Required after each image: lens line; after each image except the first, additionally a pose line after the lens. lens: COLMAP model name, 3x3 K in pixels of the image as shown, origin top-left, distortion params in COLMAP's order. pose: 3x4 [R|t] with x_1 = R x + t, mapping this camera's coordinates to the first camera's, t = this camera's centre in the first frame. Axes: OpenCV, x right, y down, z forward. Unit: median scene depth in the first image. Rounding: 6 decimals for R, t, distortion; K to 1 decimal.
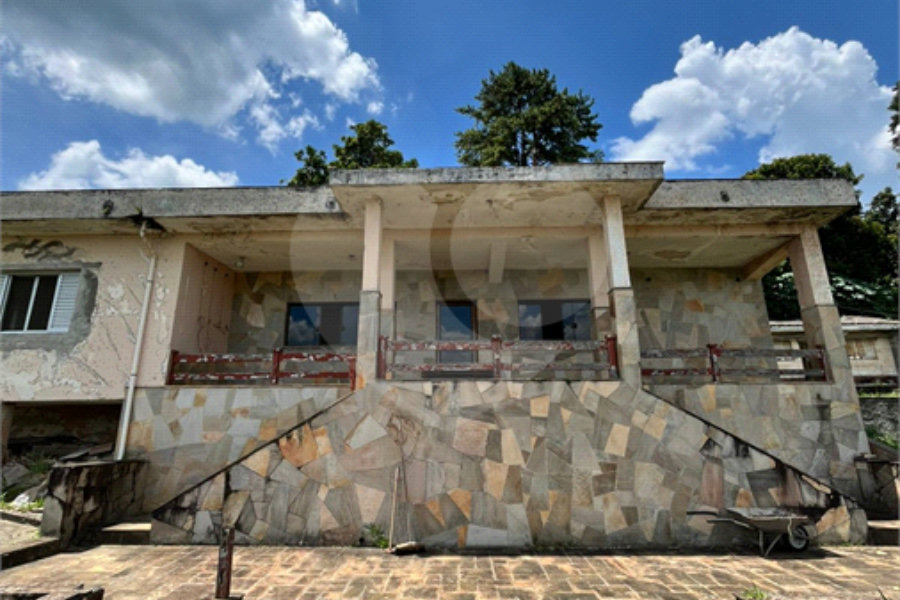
lens RADIAL K [[488.4, 0, 450.0], [0, 488.4, 300.0], [0, 0, 1]] dist [-0.000779, -0.000101]
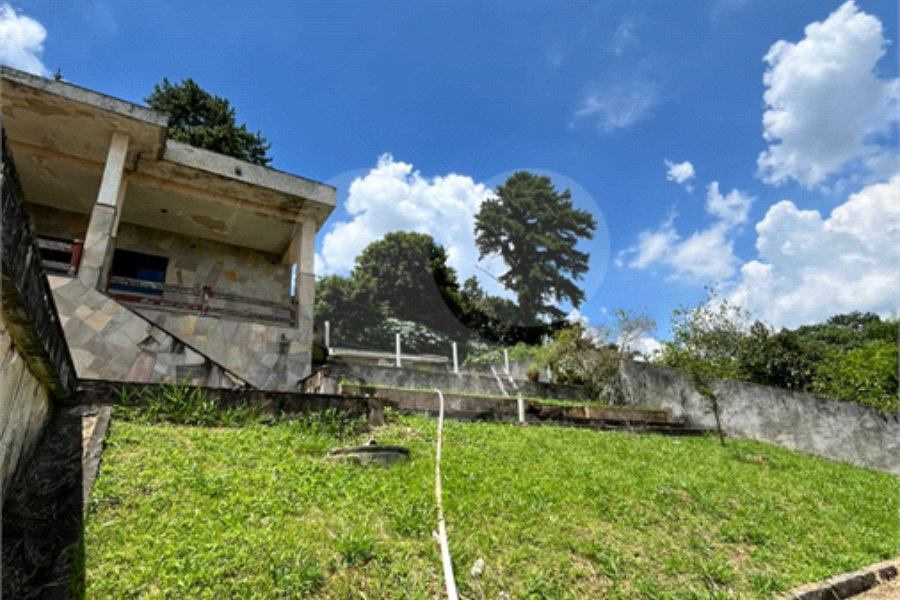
lens RADIAL K [[488.4, 0, 450.0], [0, 488.4, 300.0], [0, 0, 1]] dist [-0.000779, -0.000101]
pose [[0.813671, 0.172078, 0.555273, 0.372402], [-0.097368, 0.982033, -0.161650, 0.262521], [-0.573113, 0.077464, 0.815807, -0.304135]]
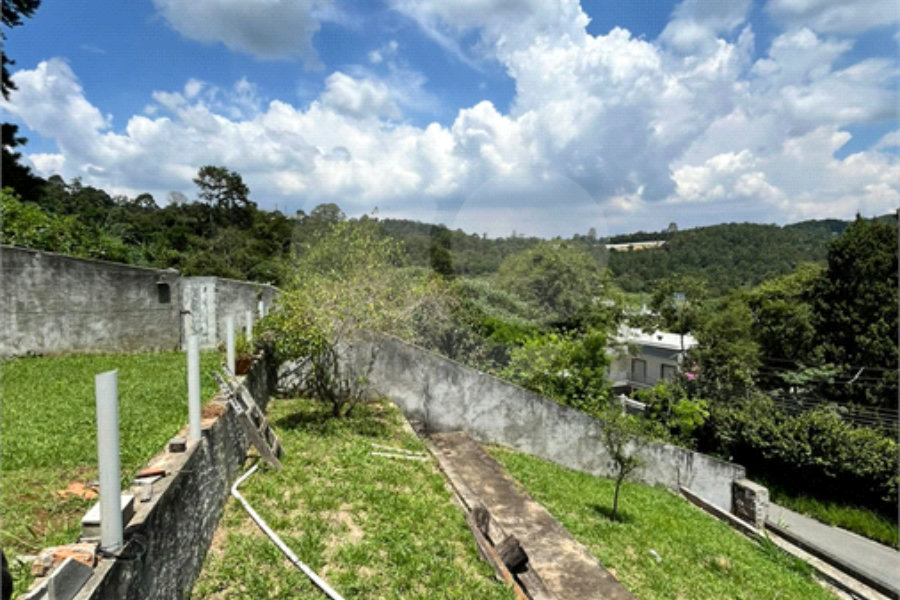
lens RADIAL K [[488.4, 0, 450.0], [0, 488.4, 300.0], [0, 0, 1]] dist [-0.000779, -0.000101]
pose [[-0.289161, -0.041778, 0.956368, 0.831647], [-0.247731, 0.968280, -0.032604, 0.026722], [-0.924670, -0.246350, -0.290339, 1.118446]]
